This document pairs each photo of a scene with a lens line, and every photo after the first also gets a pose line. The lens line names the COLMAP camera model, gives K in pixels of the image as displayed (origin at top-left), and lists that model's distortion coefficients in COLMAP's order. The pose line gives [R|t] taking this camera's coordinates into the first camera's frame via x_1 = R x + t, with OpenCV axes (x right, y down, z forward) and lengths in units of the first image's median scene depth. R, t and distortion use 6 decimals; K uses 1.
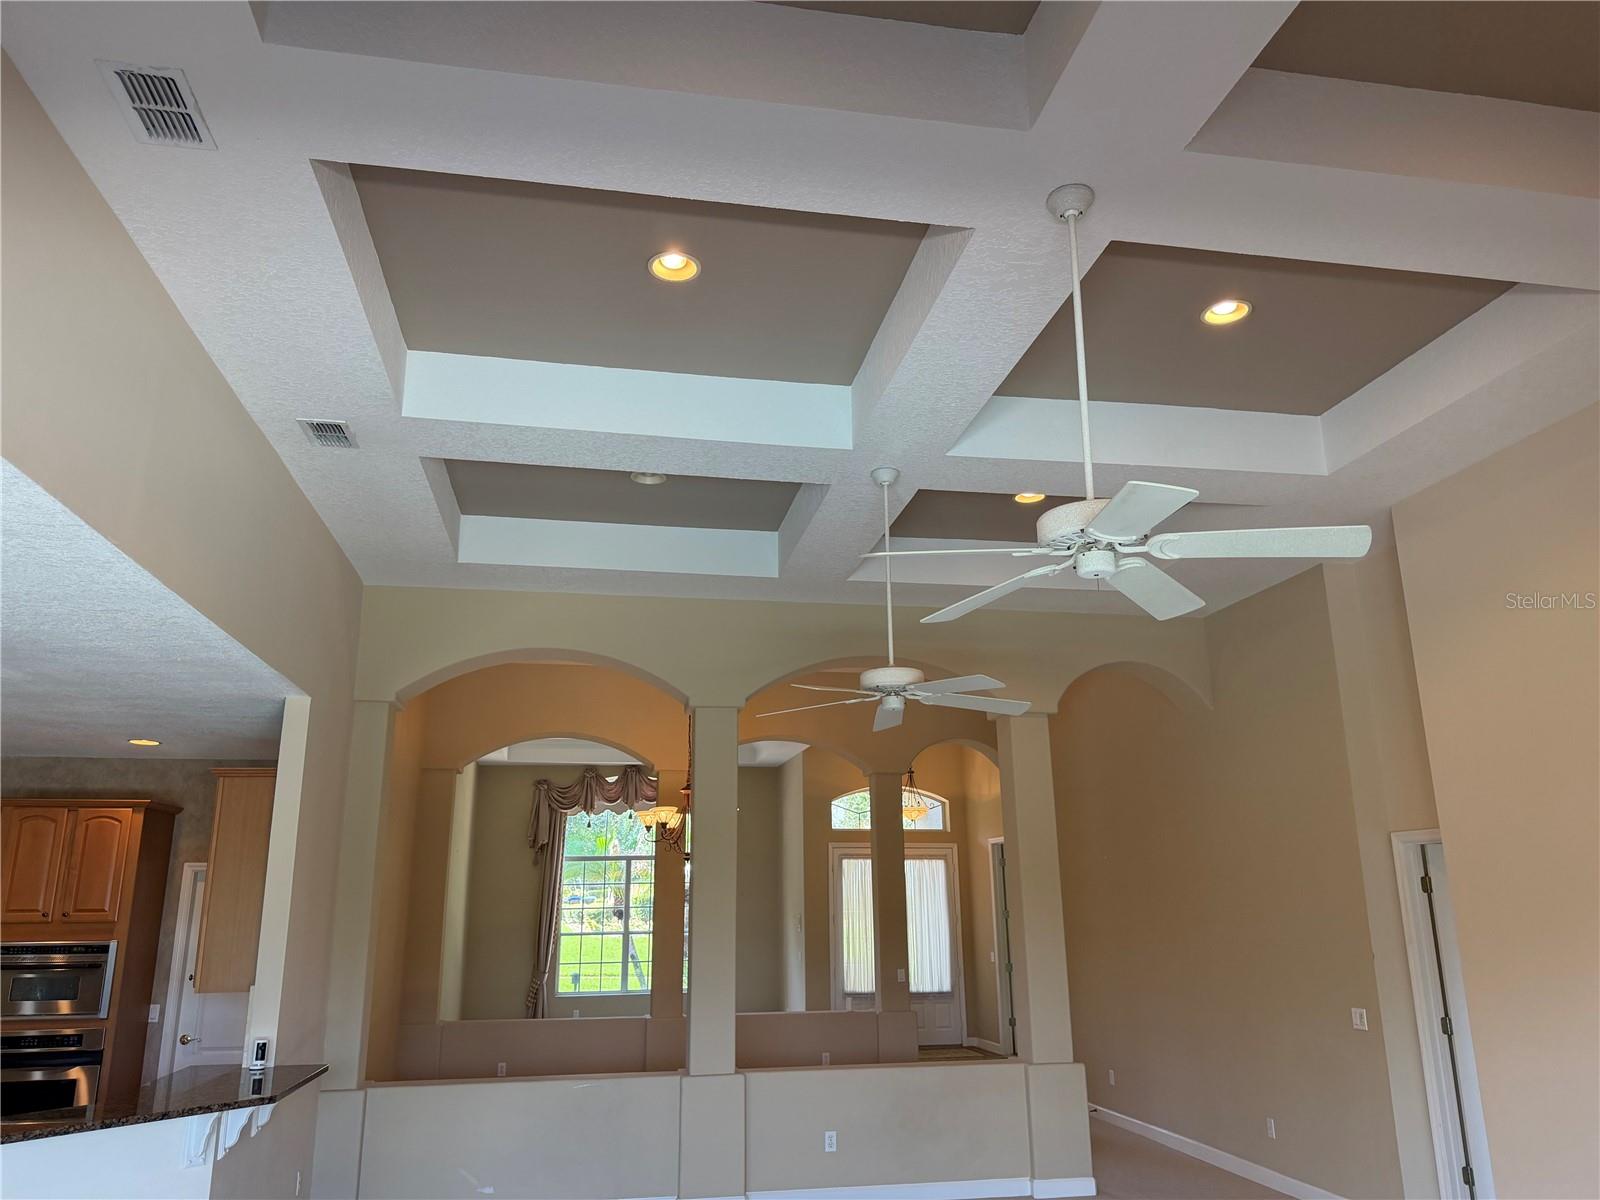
lens RADIAL K [[1129.1, 0, 788.1], [0, 1129.1, 595.8], [0, 0, 1]] dist [0.068608, -0.092985]
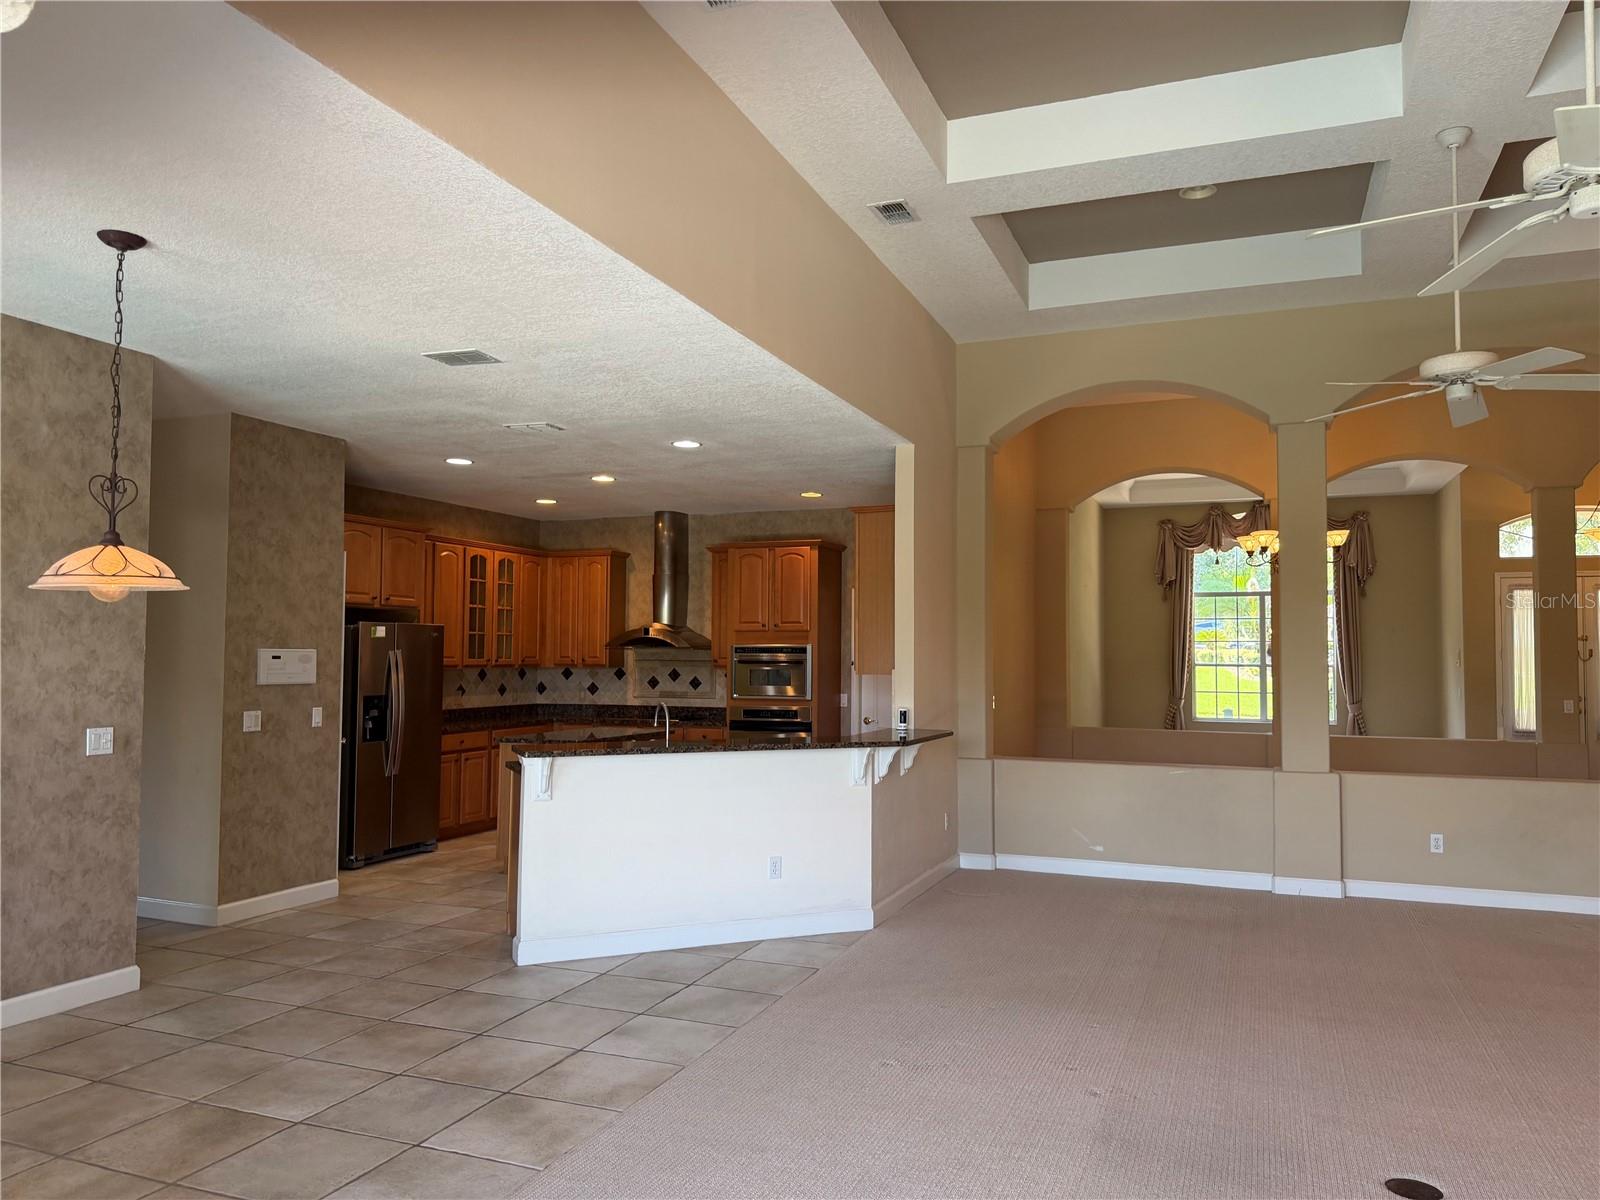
lens RADIAL K [[1129.1, 0, 779.2], [0, 1129.1, 628.4], [0, 0, 1]] dist [0.068608, -0.092985]
pose [[0.836753, 0.001872, -0.547577, 0.109747], [0.127261, 0.971948, 0.197790, 0.020892], [0.532587, -0.235187, 0.813043, -0.090905]]
